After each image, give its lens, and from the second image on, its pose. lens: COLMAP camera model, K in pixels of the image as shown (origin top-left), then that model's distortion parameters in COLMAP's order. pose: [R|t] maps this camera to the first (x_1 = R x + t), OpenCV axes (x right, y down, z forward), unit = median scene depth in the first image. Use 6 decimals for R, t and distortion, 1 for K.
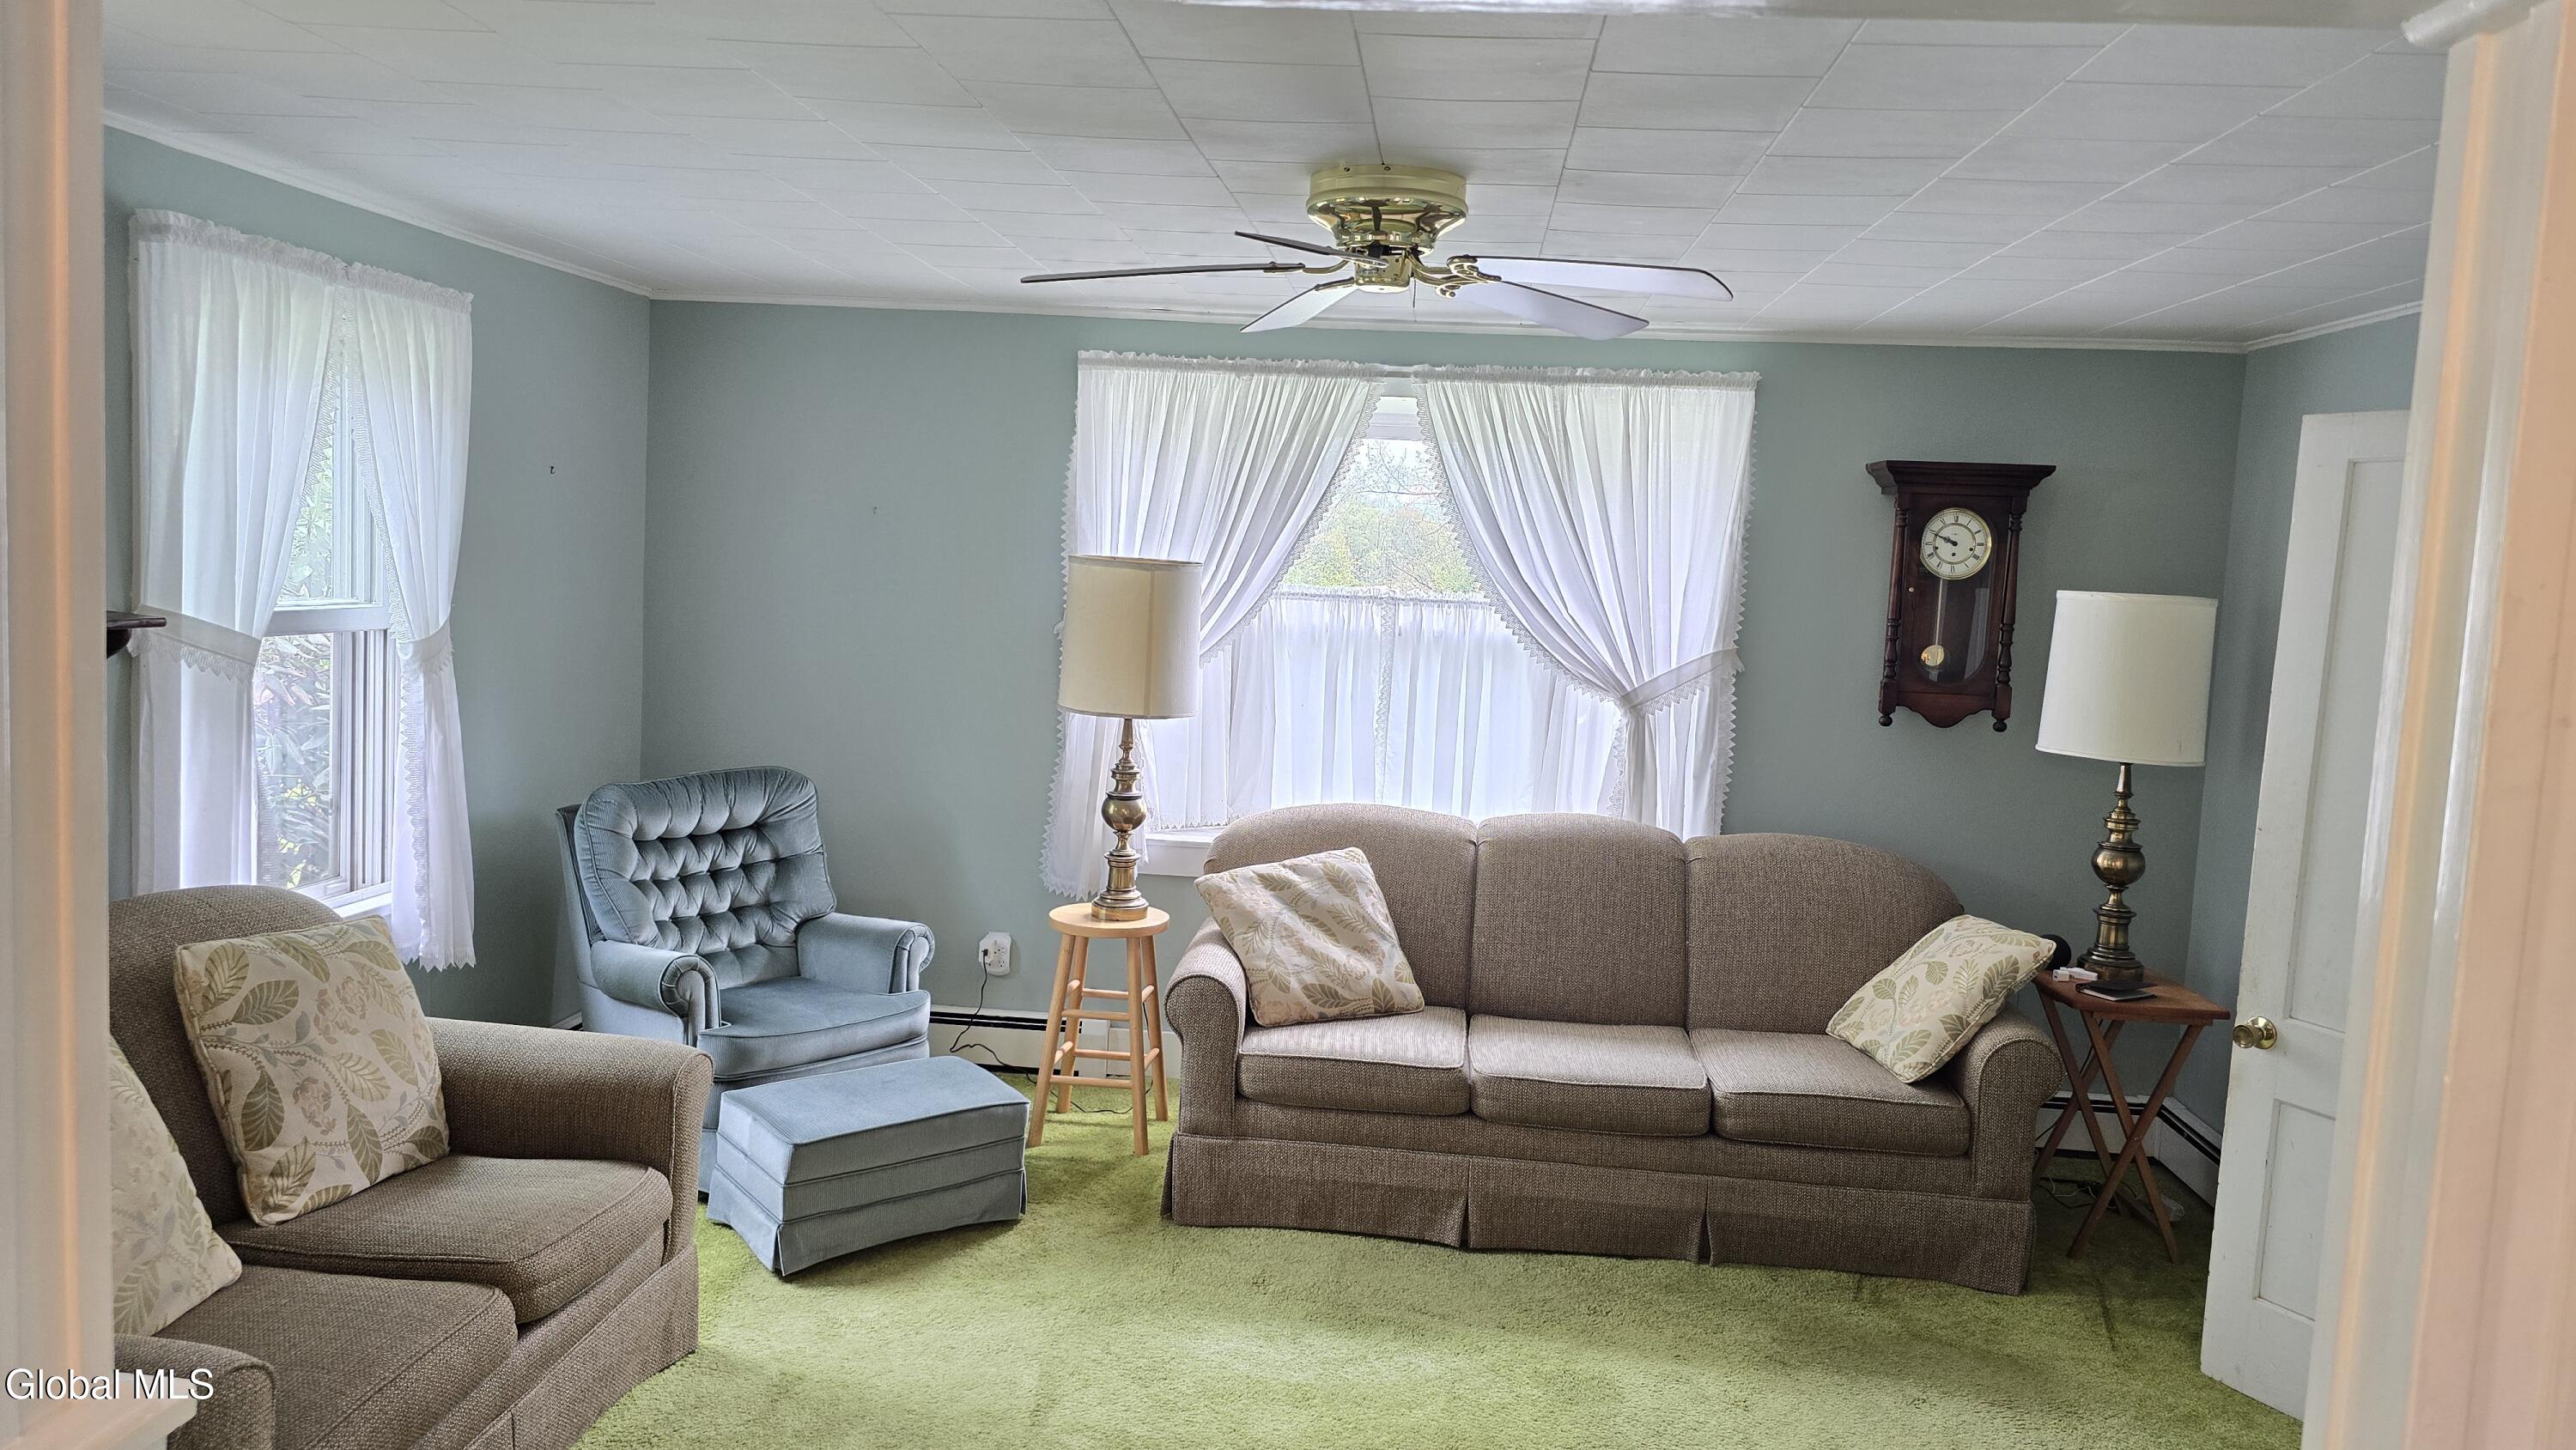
lens RADIAL K [[1745.7, 0, 1308.8], [0, 1745.7, 697.1], [0, 0, 1]] dist [0.063736, -0.061635]
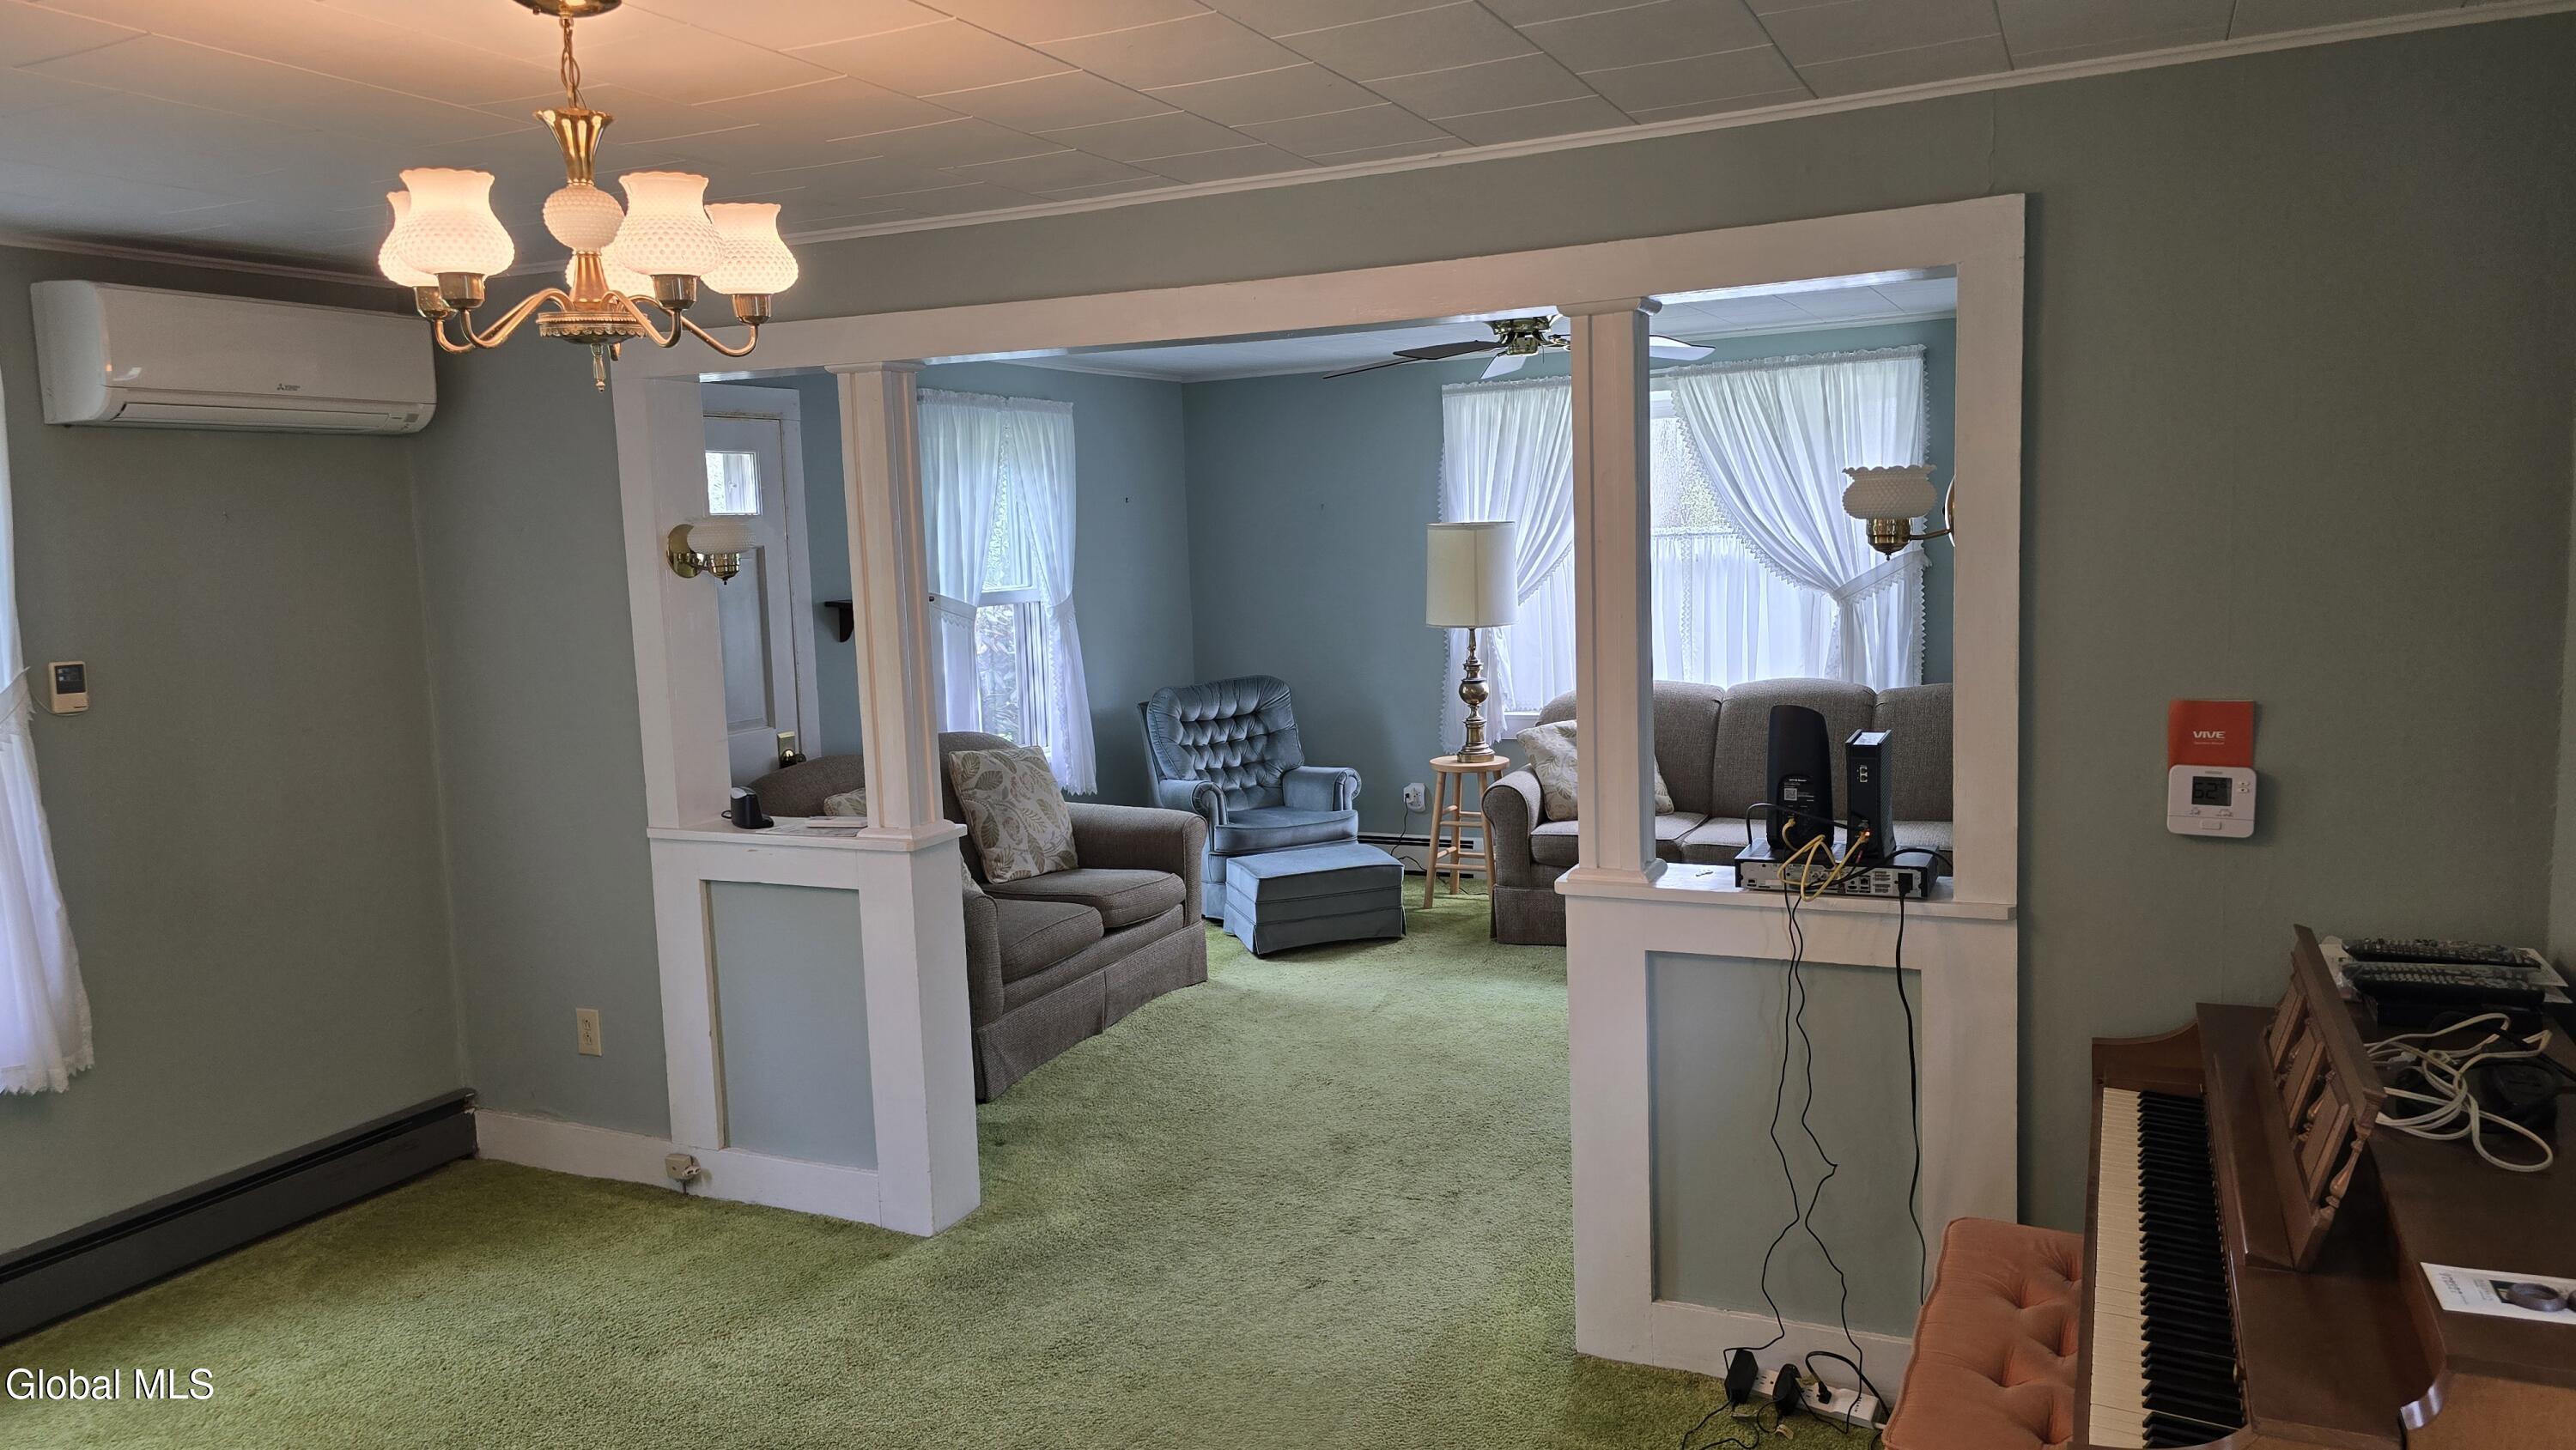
lens RADIAL K [[1745.7, 0, 1300.1], [0, 1745.7, 728.4], [0, 0, 1]] dist [0.063736, -0.061635]
pose [[0.934187, -0.043801, -0.354085, 0.317587], [0.055516, 0.998193, 0.022991, 0.060345], [0.352439, -0.041135, 0.934930, -0.517850]]
